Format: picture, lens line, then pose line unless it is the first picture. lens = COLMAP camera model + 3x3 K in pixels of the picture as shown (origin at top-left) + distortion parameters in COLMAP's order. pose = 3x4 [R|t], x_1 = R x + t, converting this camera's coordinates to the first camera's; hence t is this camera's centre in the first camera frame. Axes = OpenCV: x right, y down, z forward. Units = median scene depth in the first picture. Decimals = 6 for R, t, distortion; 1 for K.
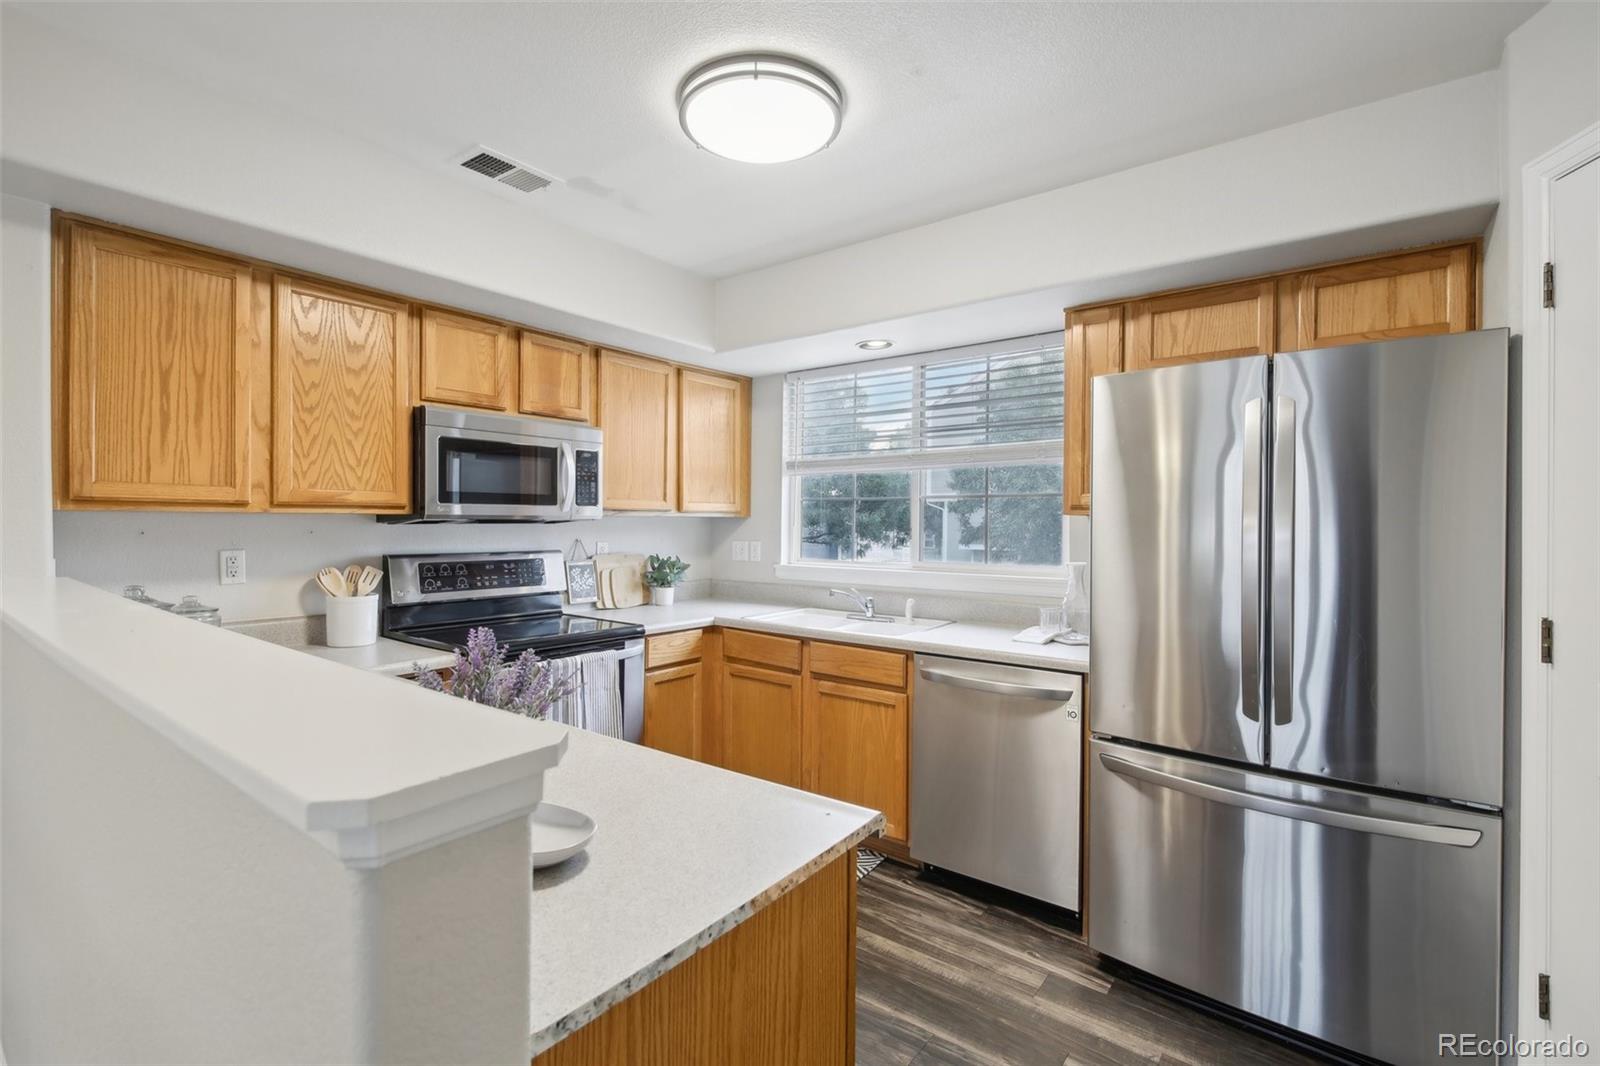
lens RADIAL K [[724.3, 0, 796.8], [0, 724.3, 530.4], [0, 0, 1]] dist [-0.001132, -0.005766]
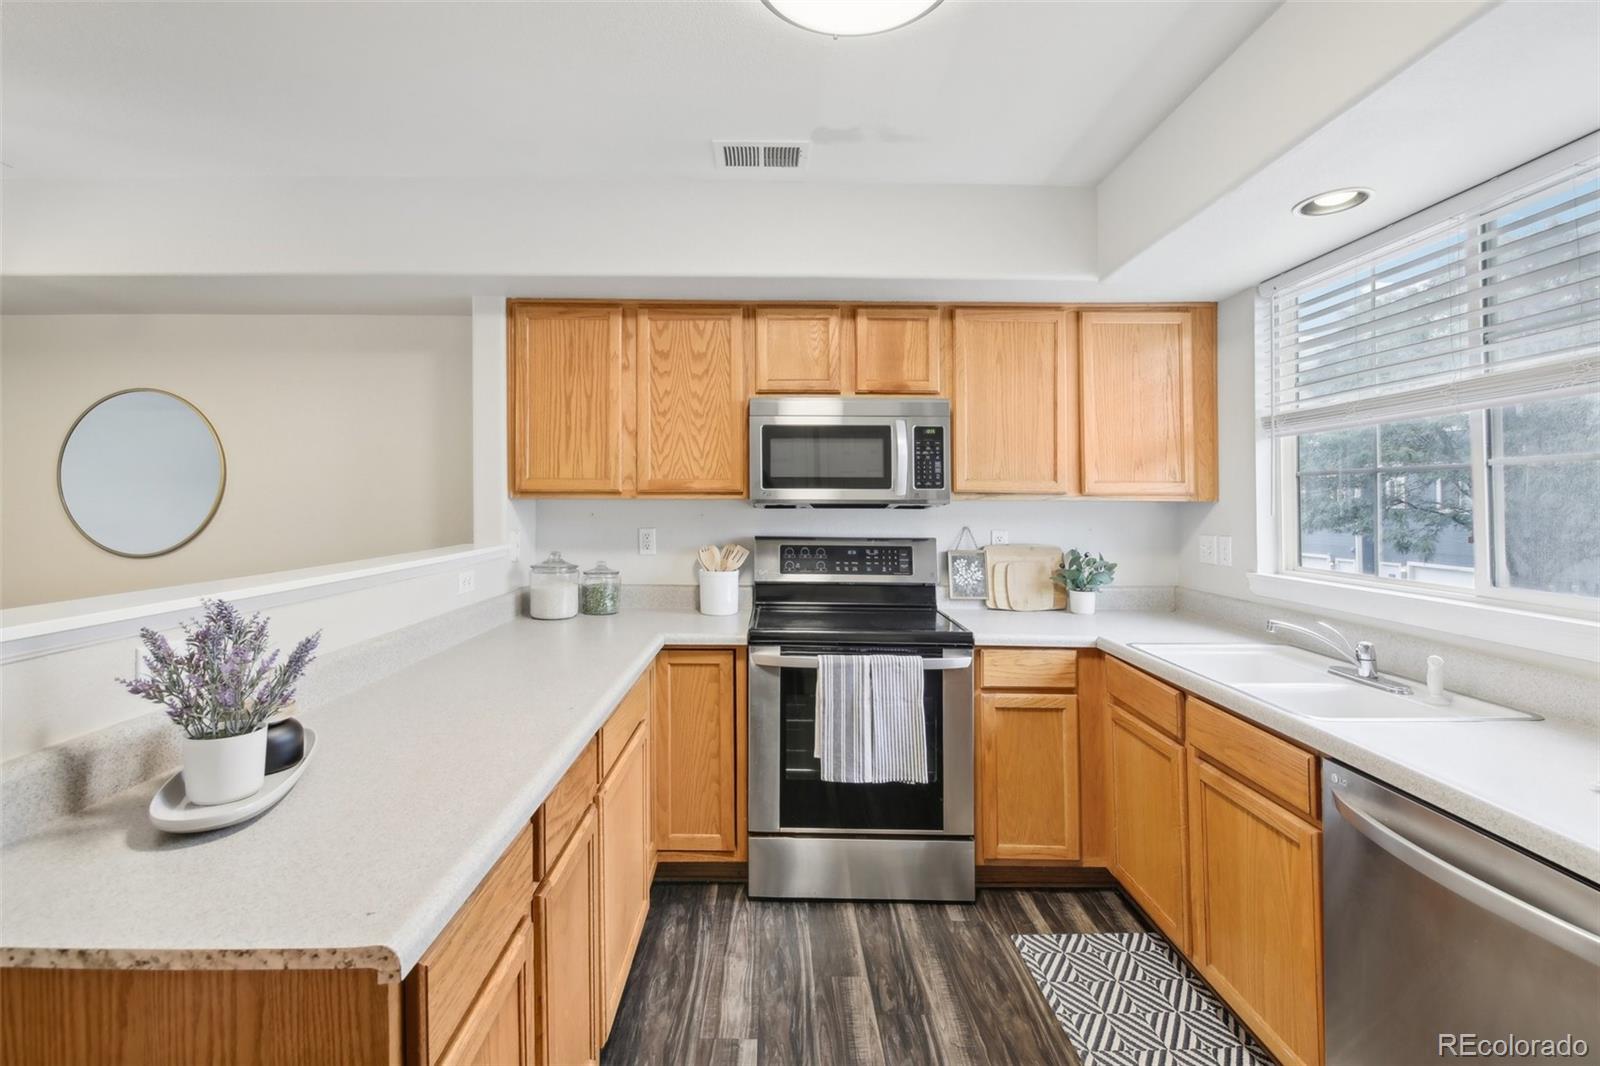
lens RADIAL K [[724.3, 0, 713.2], [0, 724.3, 493.0], [0, 0, 1]] dist [-0.001132, -0.005766]
pose [[0.600714, -0.012331, -0.799369, 0.270661], [-0.012531, 0.999613, -0.024836, -0.003979], [0.799365, 0.024936, 0.600327, 0.272572]]
